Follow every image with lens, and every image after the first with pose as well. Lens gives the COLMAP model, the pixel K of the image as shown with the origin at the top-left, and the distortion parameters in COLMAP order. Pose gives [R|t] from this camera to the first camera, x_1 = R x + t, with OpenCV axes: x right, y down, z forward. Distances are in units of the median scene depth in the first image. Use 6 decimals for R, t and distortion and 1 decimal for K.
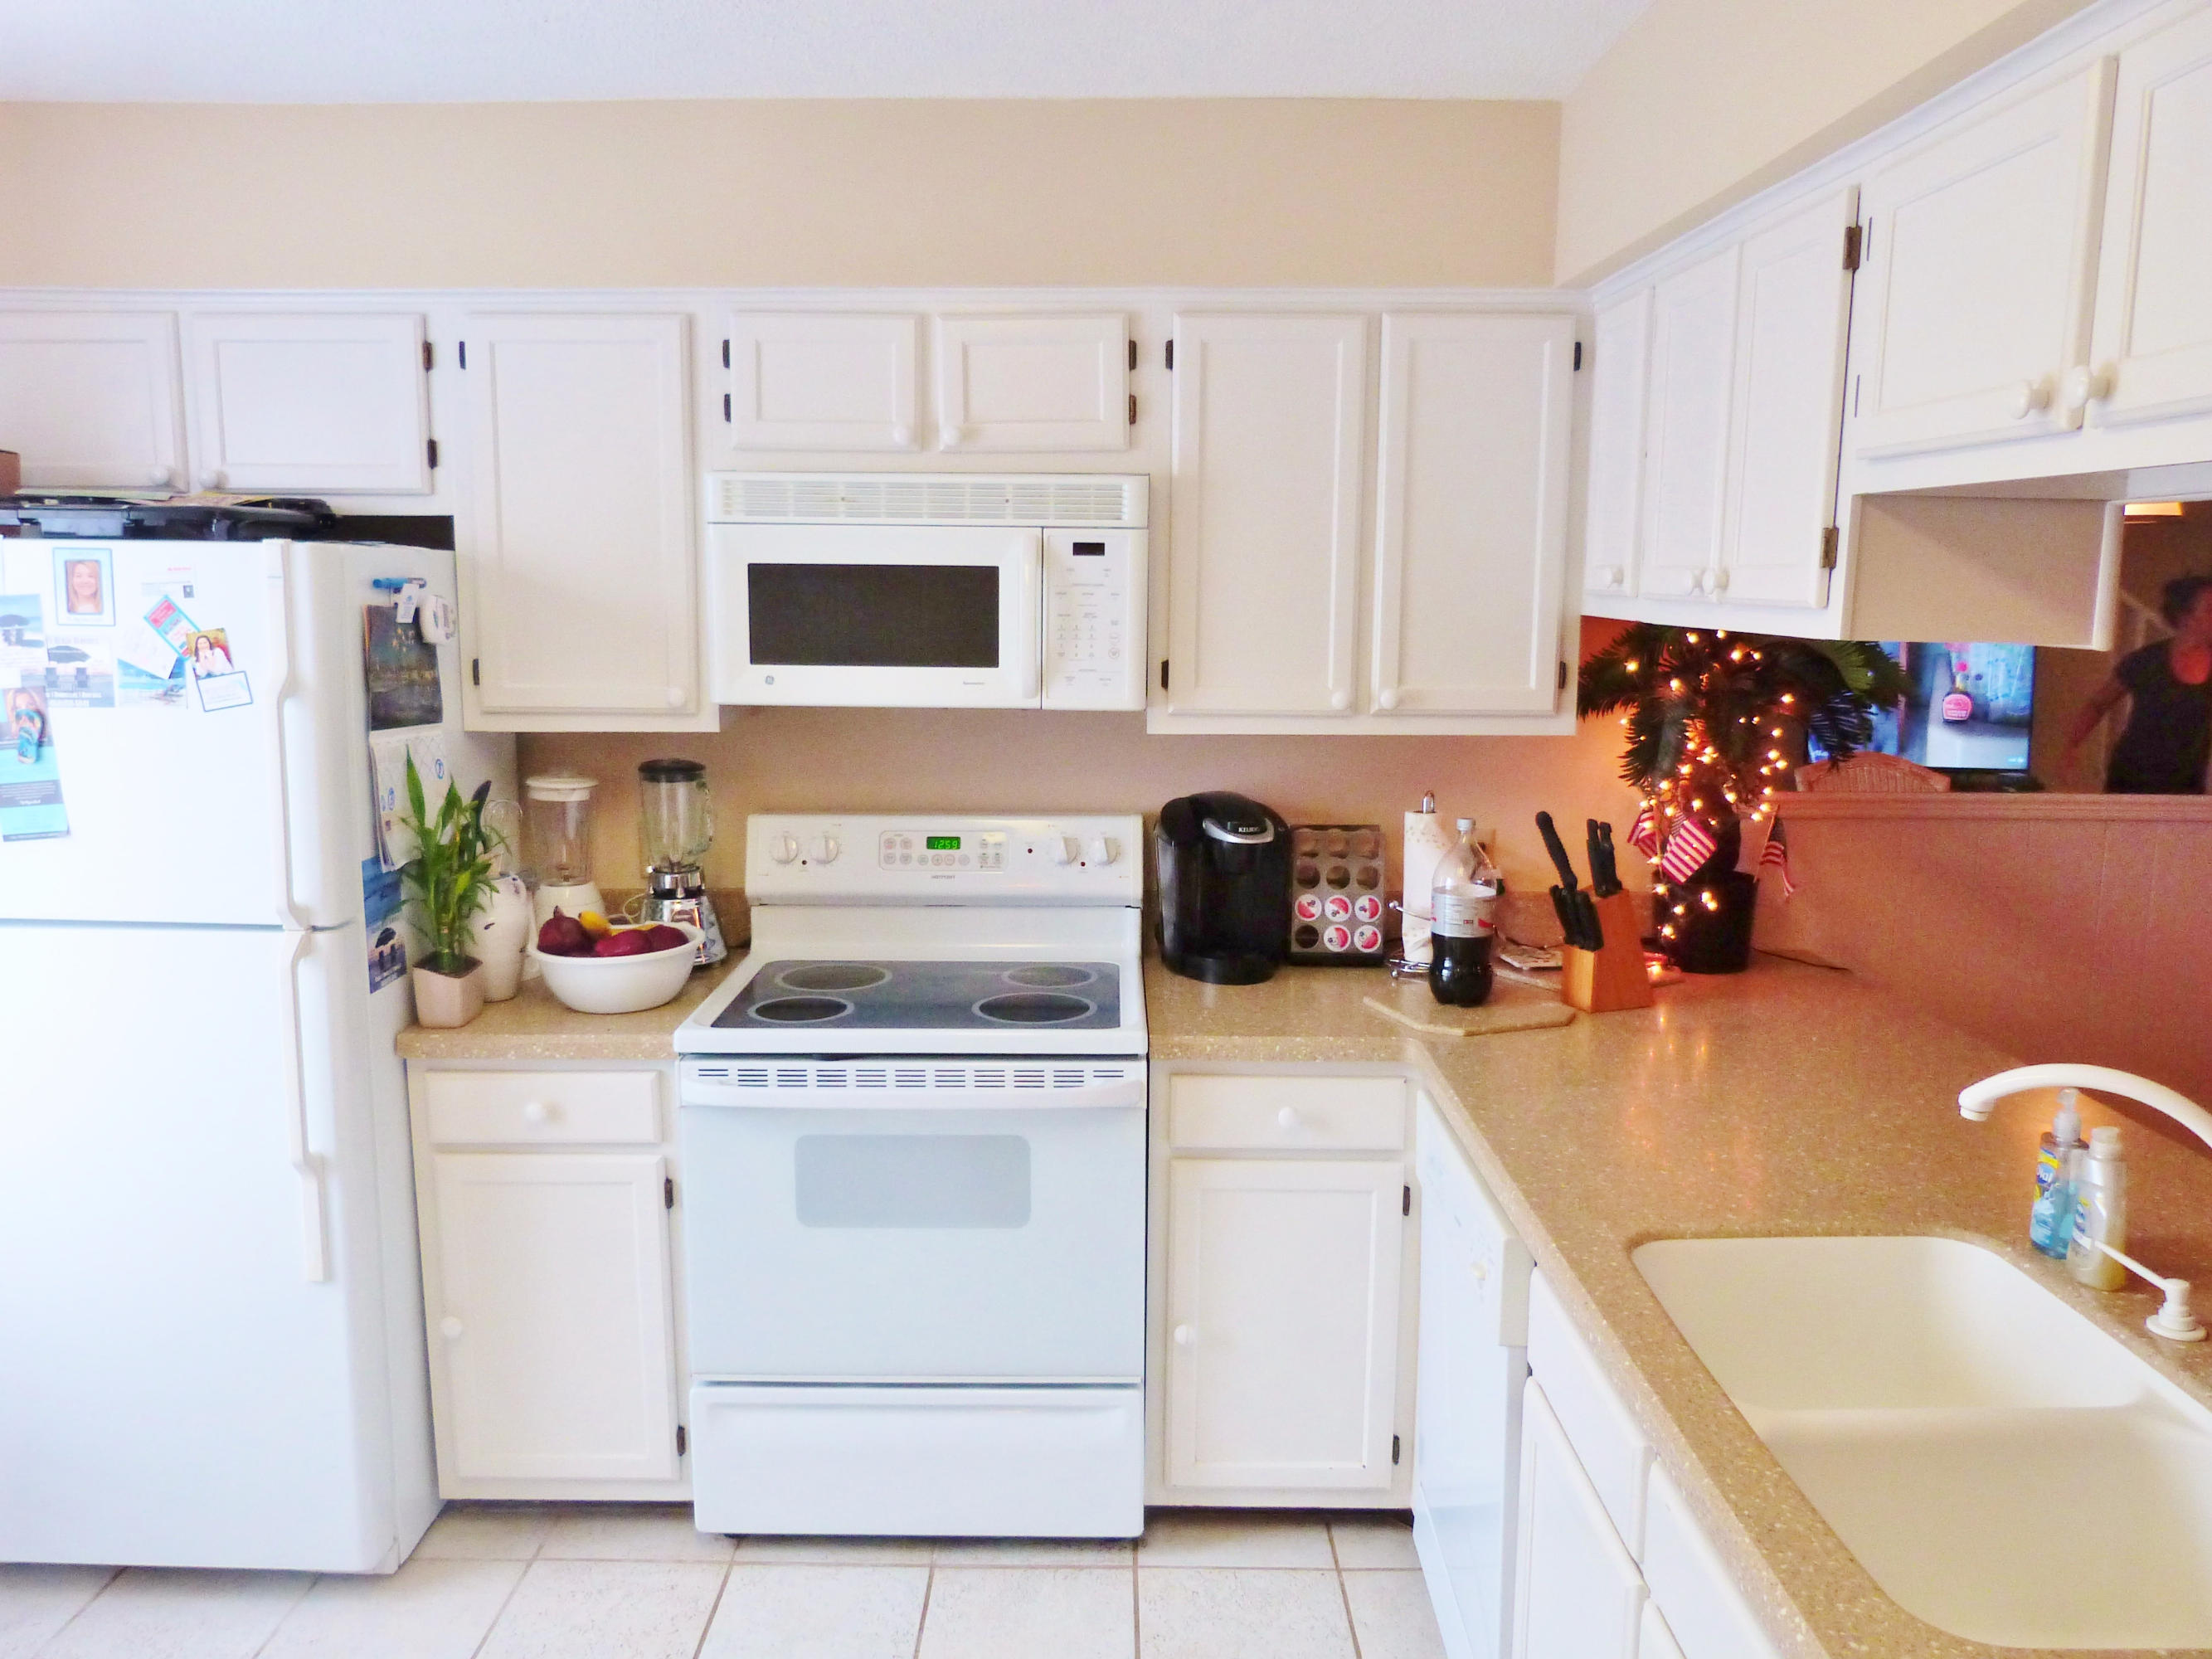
lens RADIAL K [[1663.1, 0, 1106.0], [0, 1663.1, 823.7], [0, 0, 1]] dist [-0.037064, 0.030039]
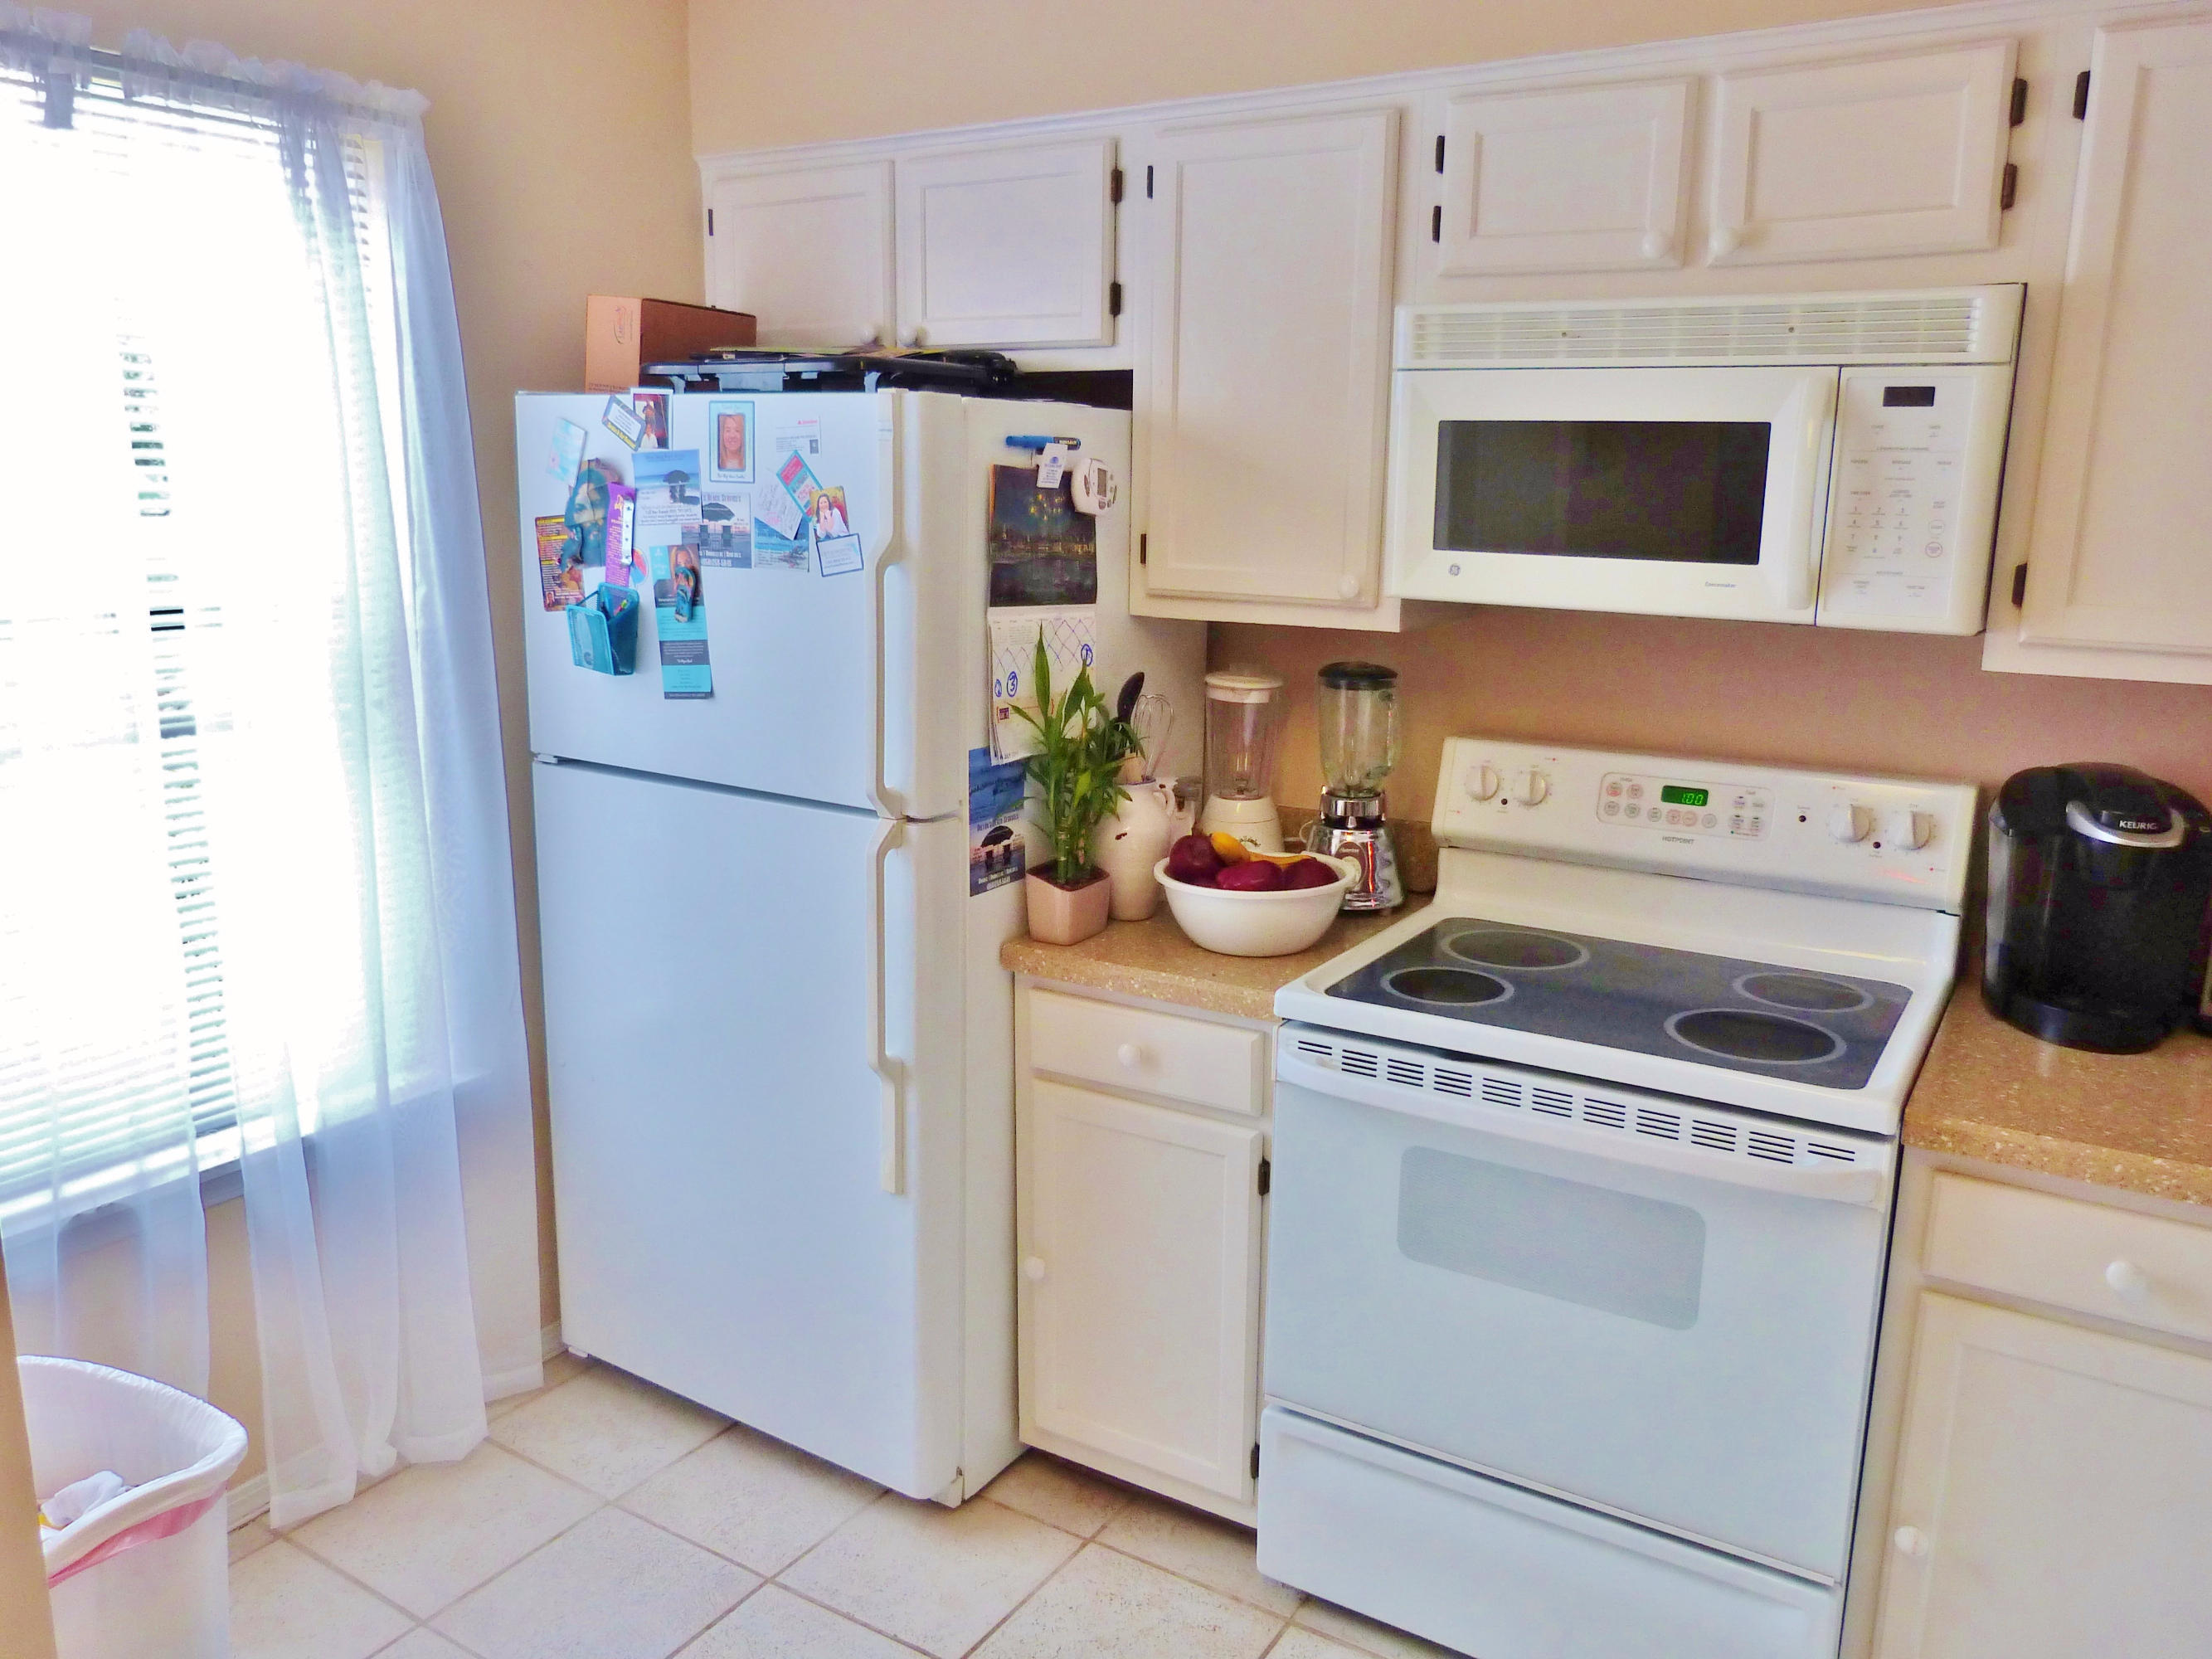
lens RADIAL K [[1663.1, 0, 1106.0], [0, 1663.1, 823.7], [0, 0, 1]] dist [-0.037064, 0.030039]
pose [[0.848035, 0.114299, -0.517468, 0.081601], [-0.086624, 0.993228, 0.077424, -0.013157], [0.522813, -0.020833, 0.852193, 0.238696]]
